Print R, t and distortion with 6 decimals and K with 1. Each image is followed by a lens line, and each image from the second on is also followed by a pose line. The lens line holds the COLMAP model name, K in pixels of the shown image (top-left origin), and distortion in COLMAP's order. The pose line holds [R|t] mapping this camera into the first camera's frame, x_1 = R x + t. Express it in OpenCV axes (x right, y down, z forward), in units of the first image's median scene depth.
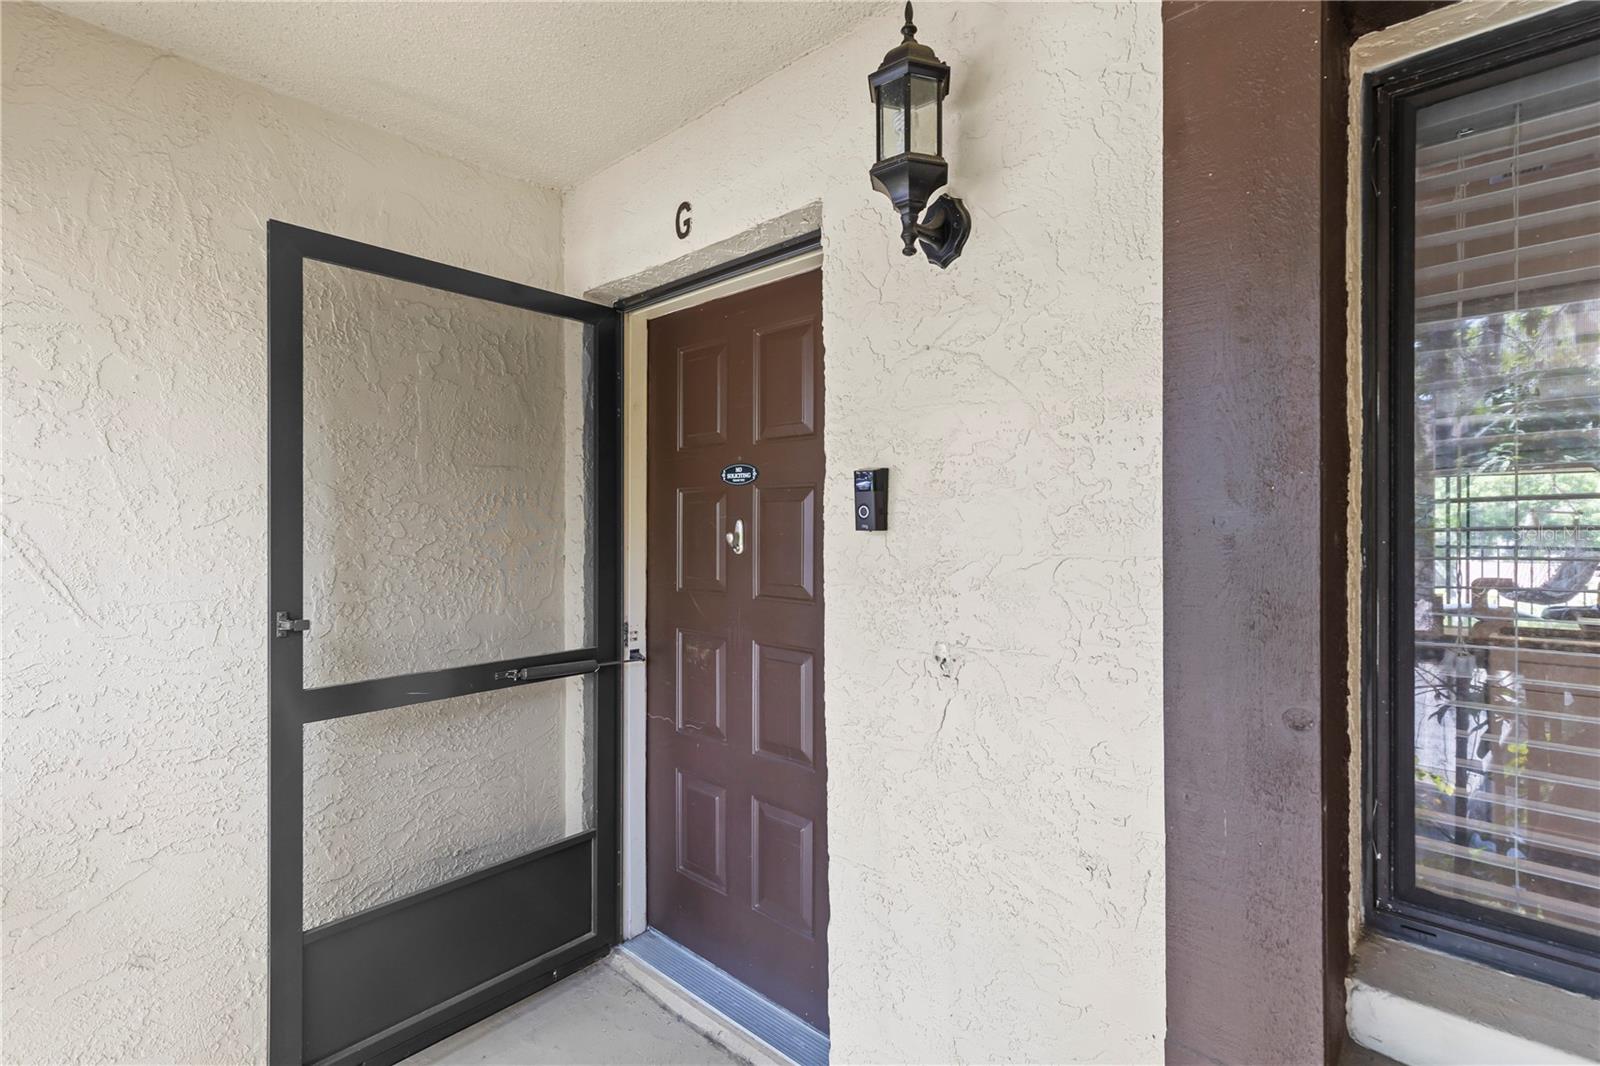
lens RADIAL K [[742.7, 0, 793.5], [0, 742.7, 526.5], [0, 0, 1]] dist [0.001976, 0.000540]
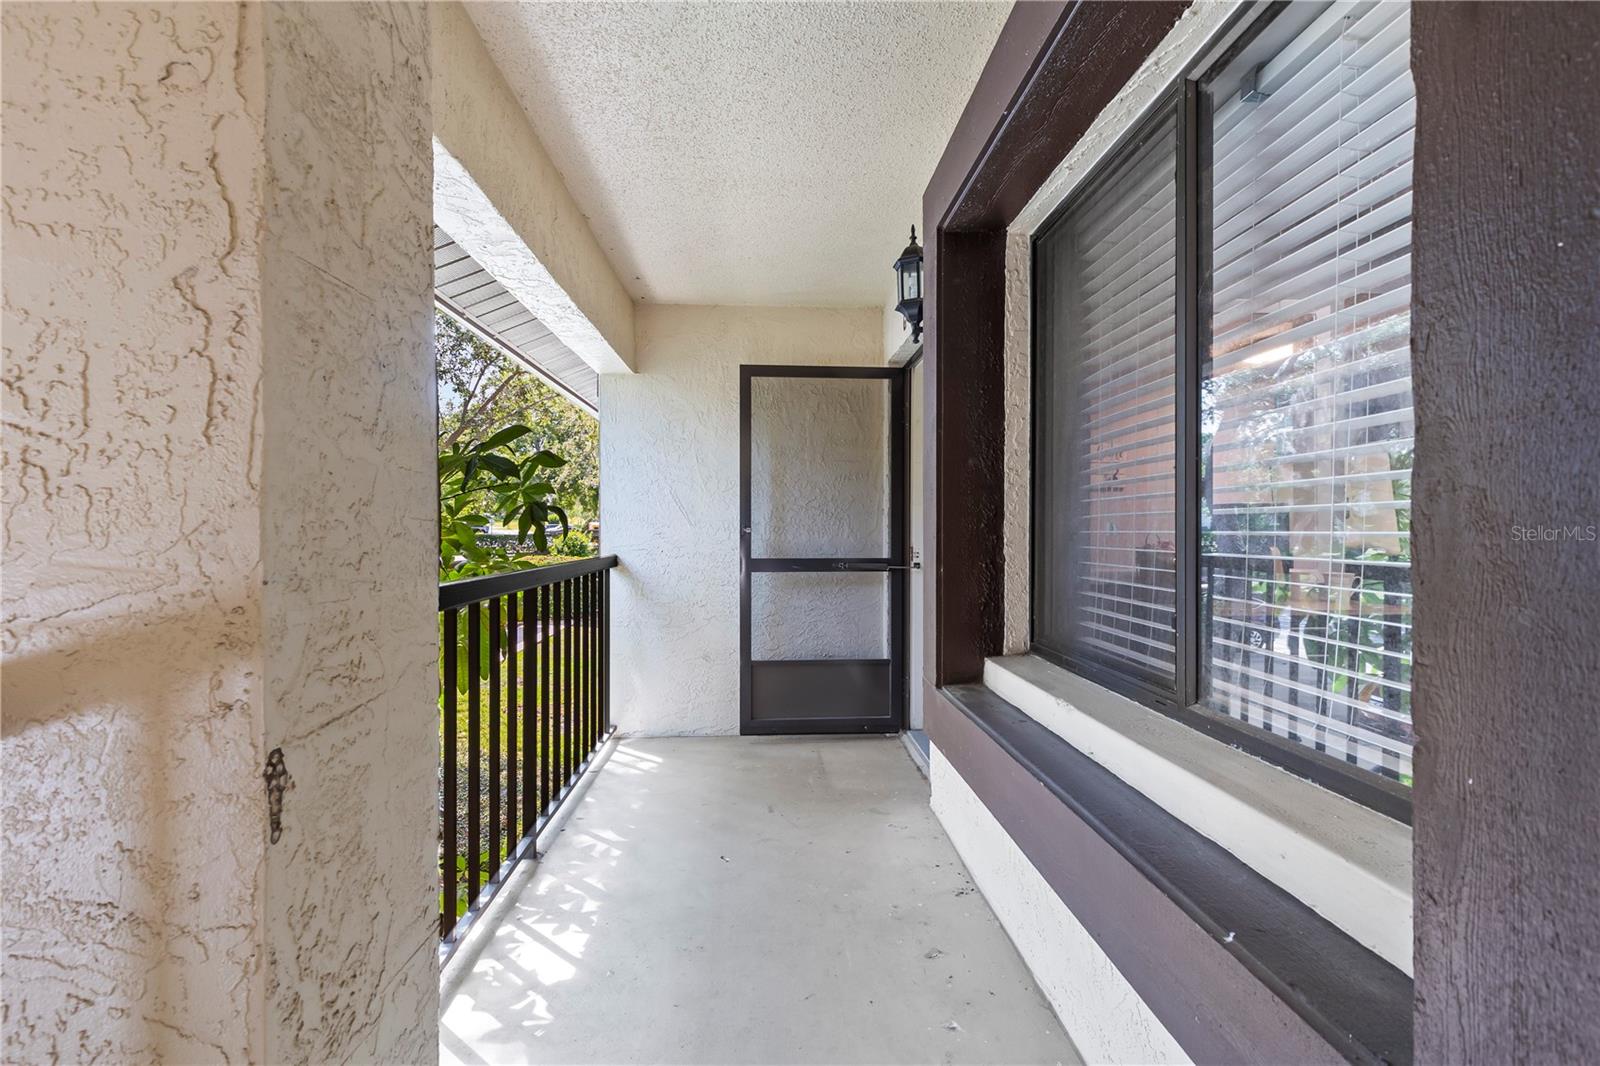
lens RADIAL K [[742.7, 0, 807.3], [0, 742.7, 532.1], [0, 0, 1]] dist [0.001976, 0.000540]
pose [[0.707637, 0.003217, -0.706568, 0.997507], [-0.007768, 0.999965, -0.003226, 0.124656], [0.706533, 0.007771, 0.707637, -0.487219]]
